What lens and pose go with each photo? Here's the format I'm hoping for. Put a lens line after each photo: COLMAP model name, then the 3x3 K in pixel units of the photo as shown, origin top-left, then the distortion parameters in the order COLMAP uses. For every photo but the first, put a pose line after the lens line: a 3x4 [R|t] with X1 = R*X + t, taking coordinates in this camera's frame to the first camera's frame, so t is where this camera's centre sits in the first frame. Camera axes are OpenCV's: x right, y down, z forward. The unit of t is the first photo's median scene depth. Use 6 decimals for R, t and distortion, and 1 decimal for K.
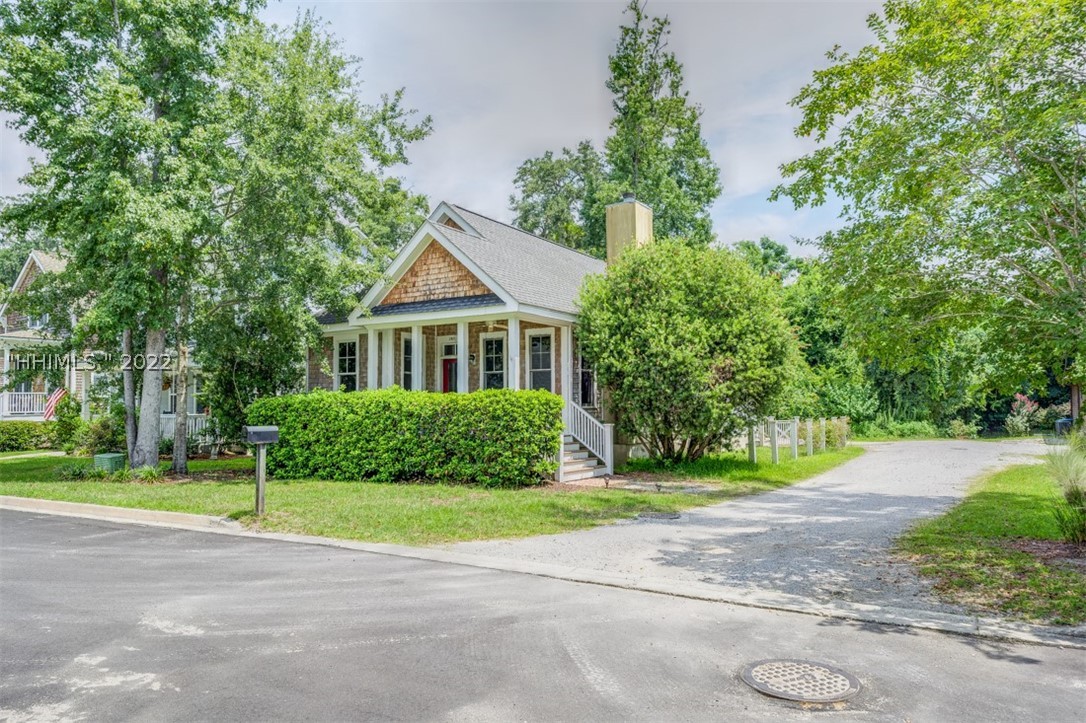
lens RADIAL K [[747.3, 0, 541.1], [0, 747.3, 357.1], [0, 0, 1]] dist [0.000487, -0.000489]
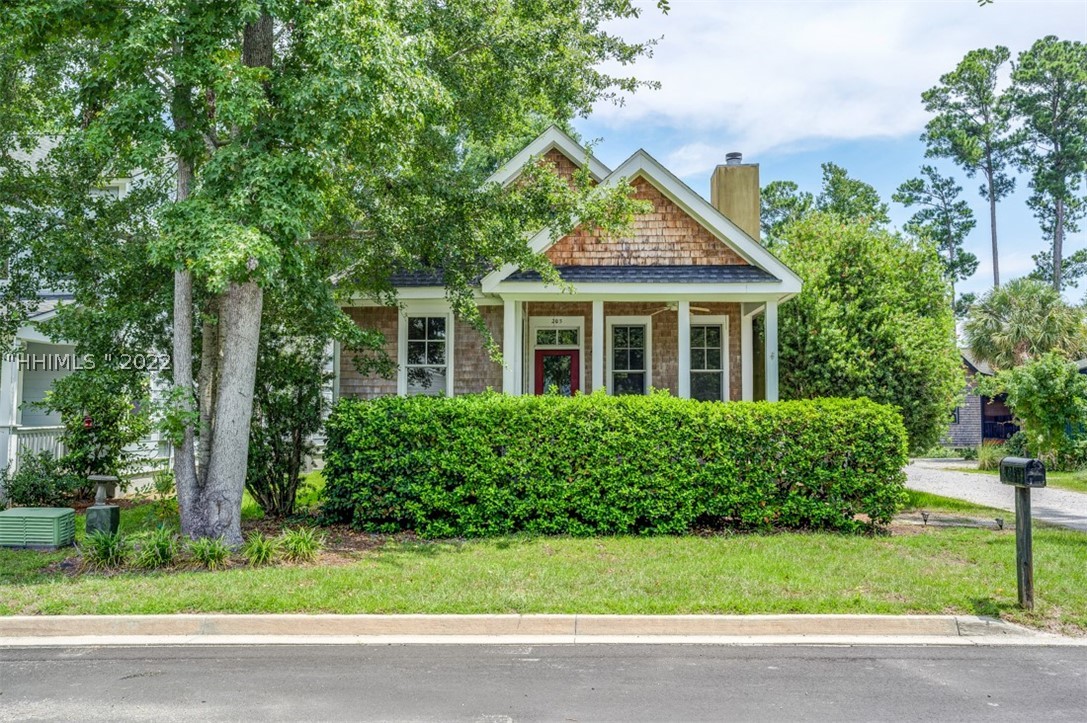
lens RADIAL K [[873.4, 0, 543.7], [0, 873.4, 362.3], [0, 0, 1]] dist [0.002160, 0.000230]
pose [[0.861482, 0.035747, 0.506527, -0.640850], [-0.038956, 0.999232, -0.004263, 0.020437], [-0.506291, -0.016060, 0.862213, 0.351454]]
